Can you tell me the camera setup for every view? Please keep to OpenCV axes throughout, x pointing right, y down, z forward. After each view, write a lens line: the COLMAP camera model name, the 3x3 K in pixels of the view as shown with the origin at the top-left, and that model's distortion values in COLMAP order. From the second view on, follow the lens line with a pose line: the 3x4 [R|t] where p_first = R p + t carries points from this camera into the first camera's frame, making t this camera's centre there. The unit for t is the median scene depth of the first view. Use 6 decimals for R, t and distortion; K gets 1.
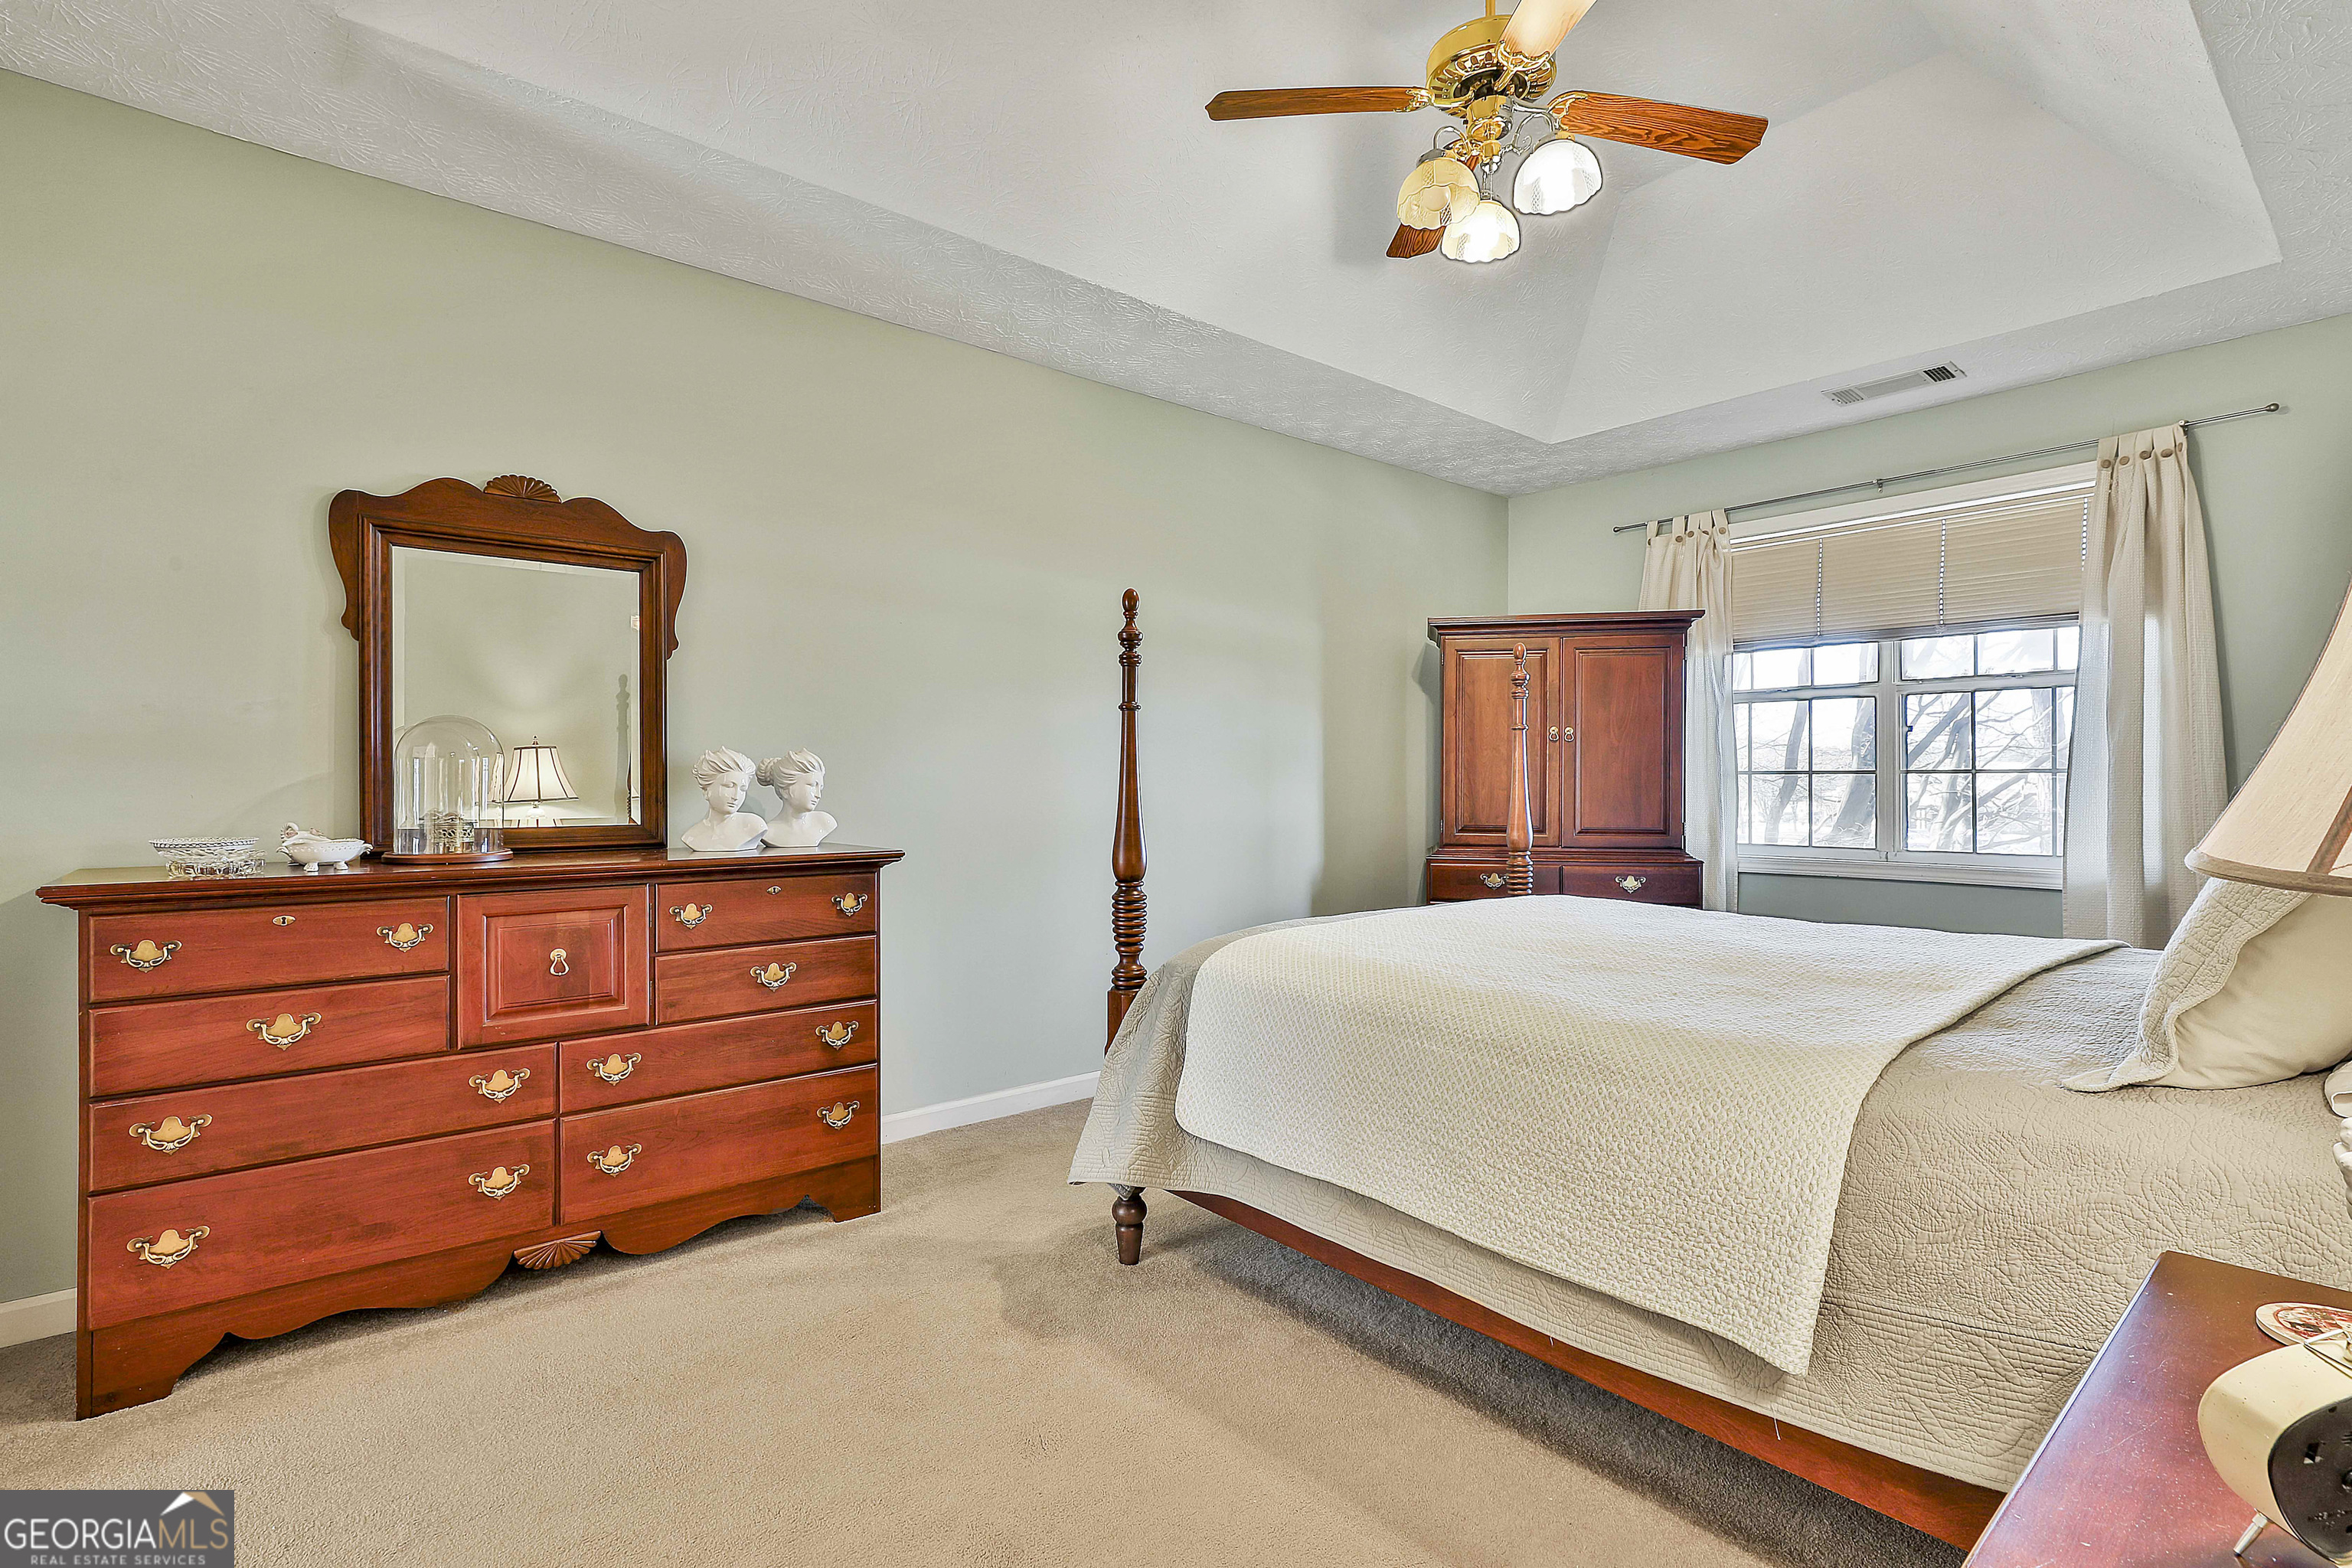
lens RADIAL K [[1125.6, 0, 1188.7], [0, 1125.6, 780.5], [0, 0, 1]] dist [-0.008372, 0.005850]
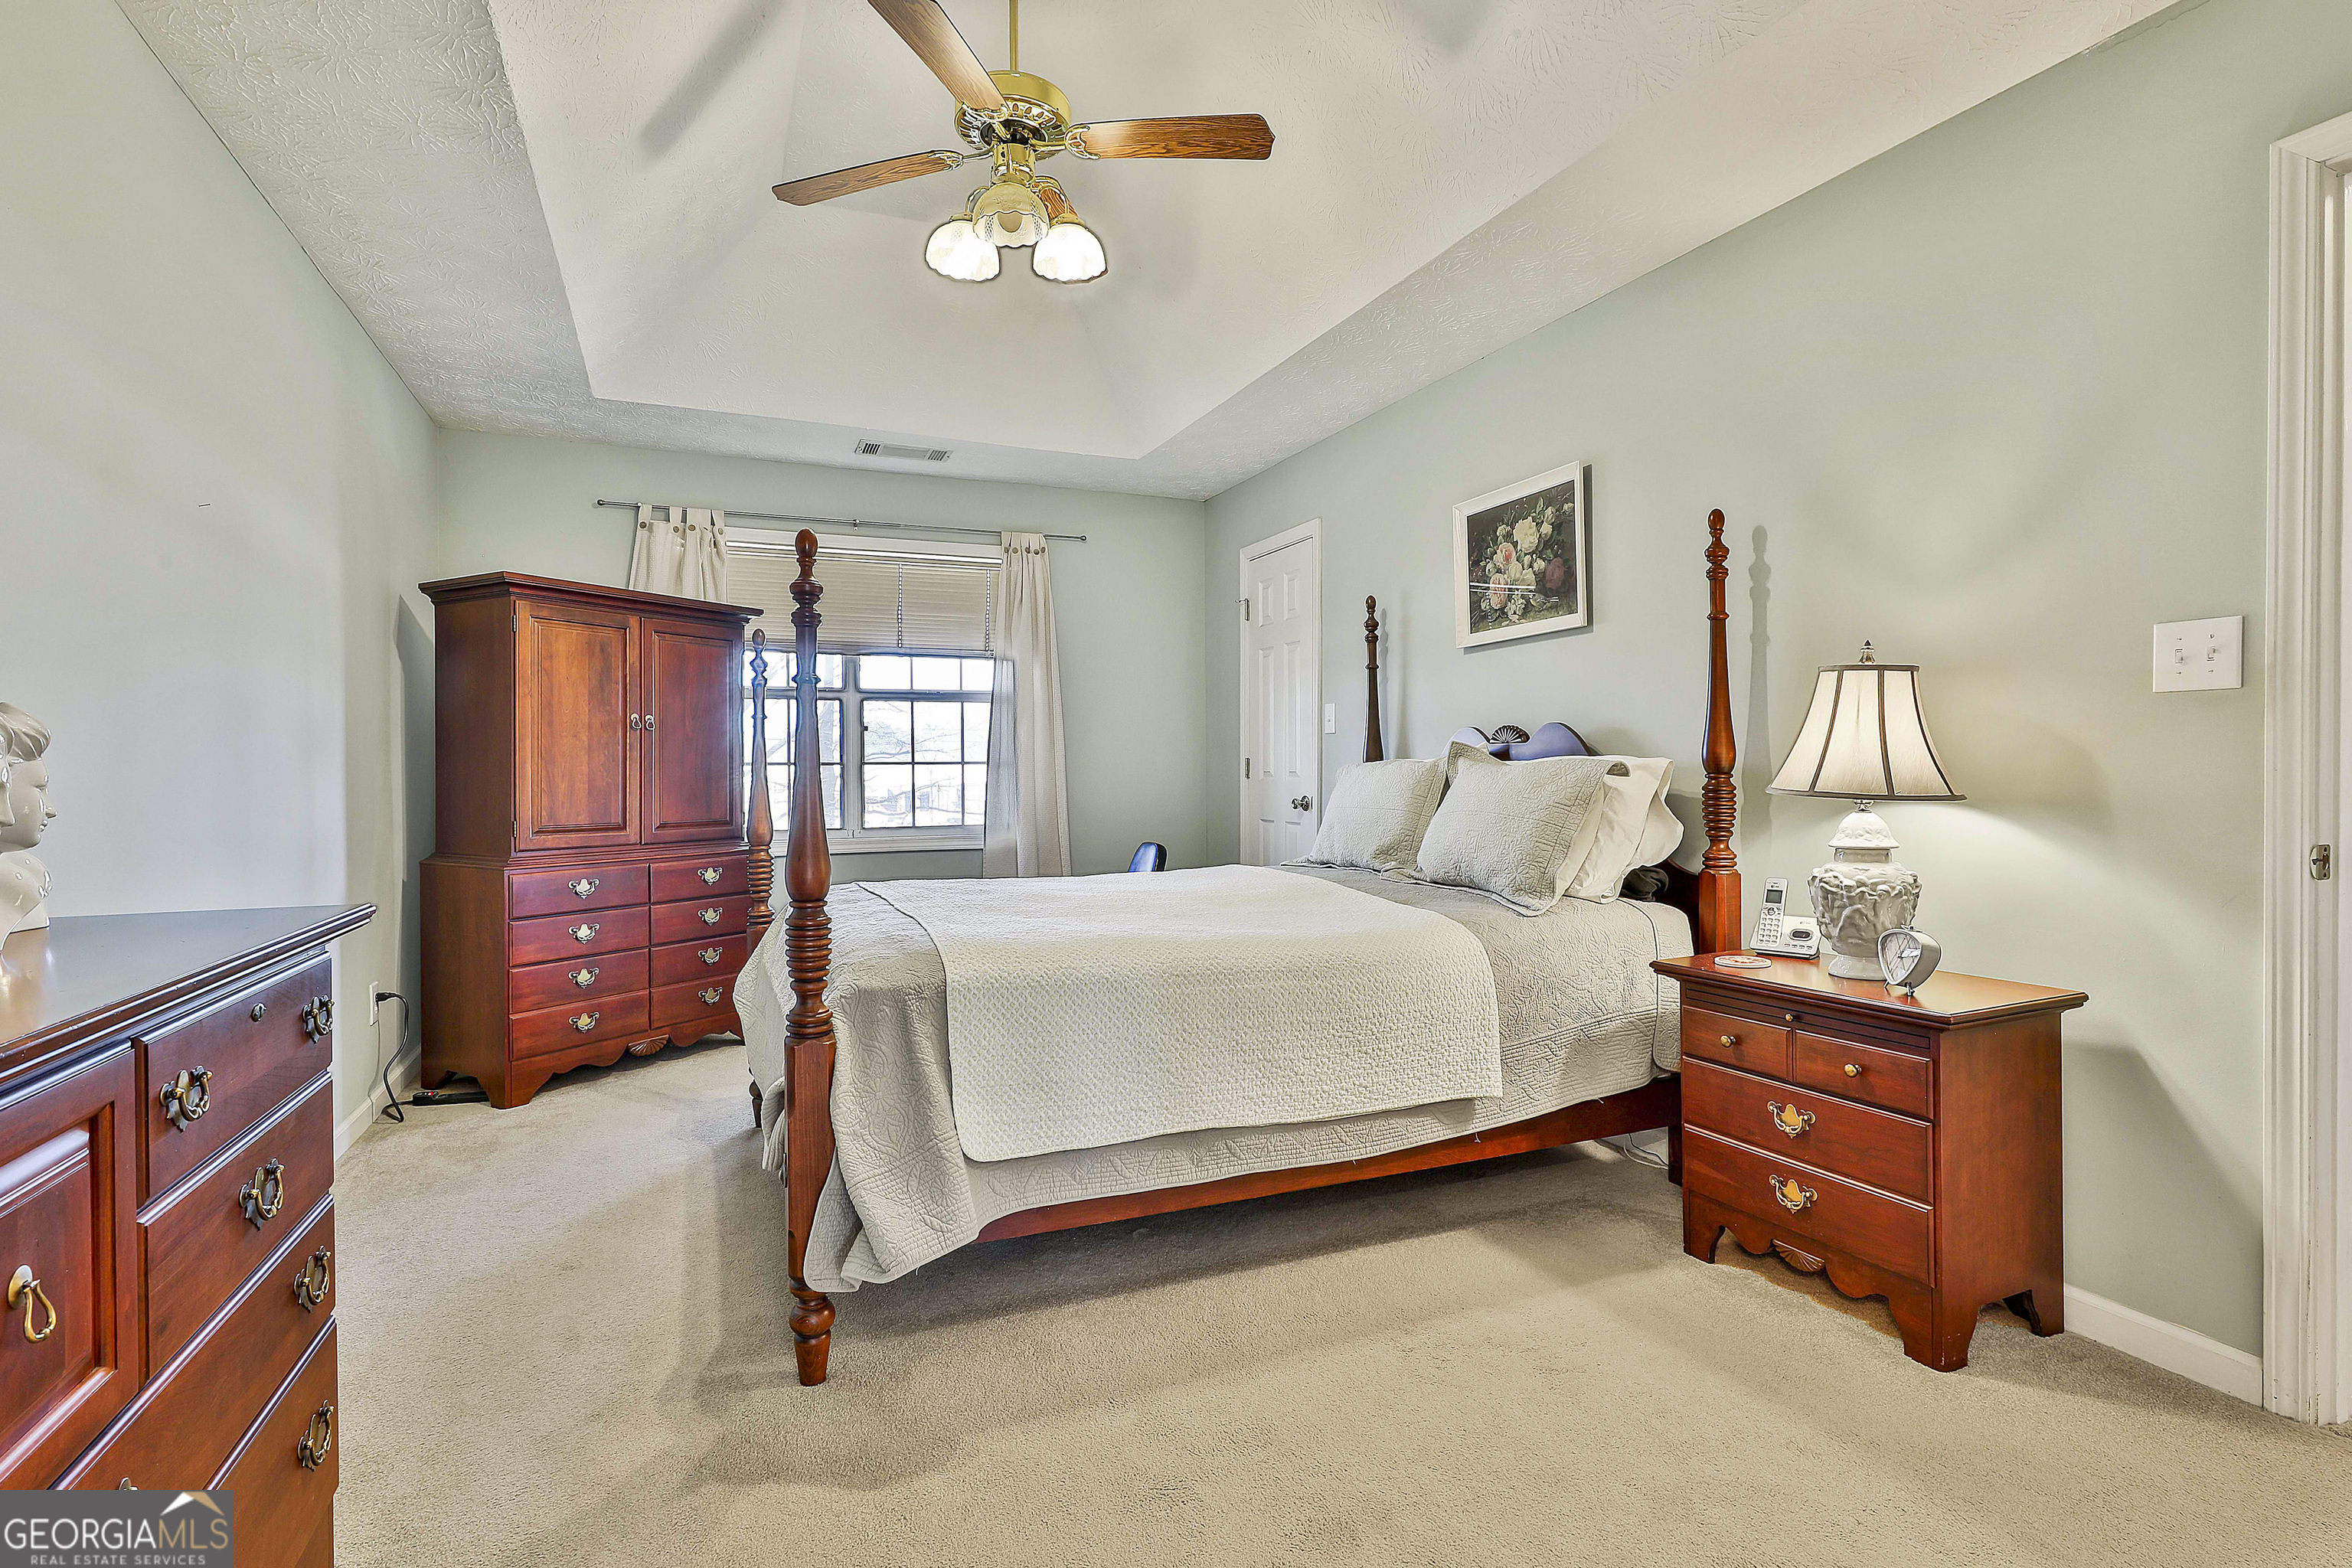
lens RADIAL K [[1125.6, 0, 1191.8], [0, 1125.6, 779.0], [0, 0, 1]] dist [-0.008372, 0.005850]
pose [[0.293476, -0.009486, 0.955919, -0.453973], [0.005835, 0.999950, 0.008131, 0.000610], [-0.955949, 0.003191, 0.293517, 0.322190]]
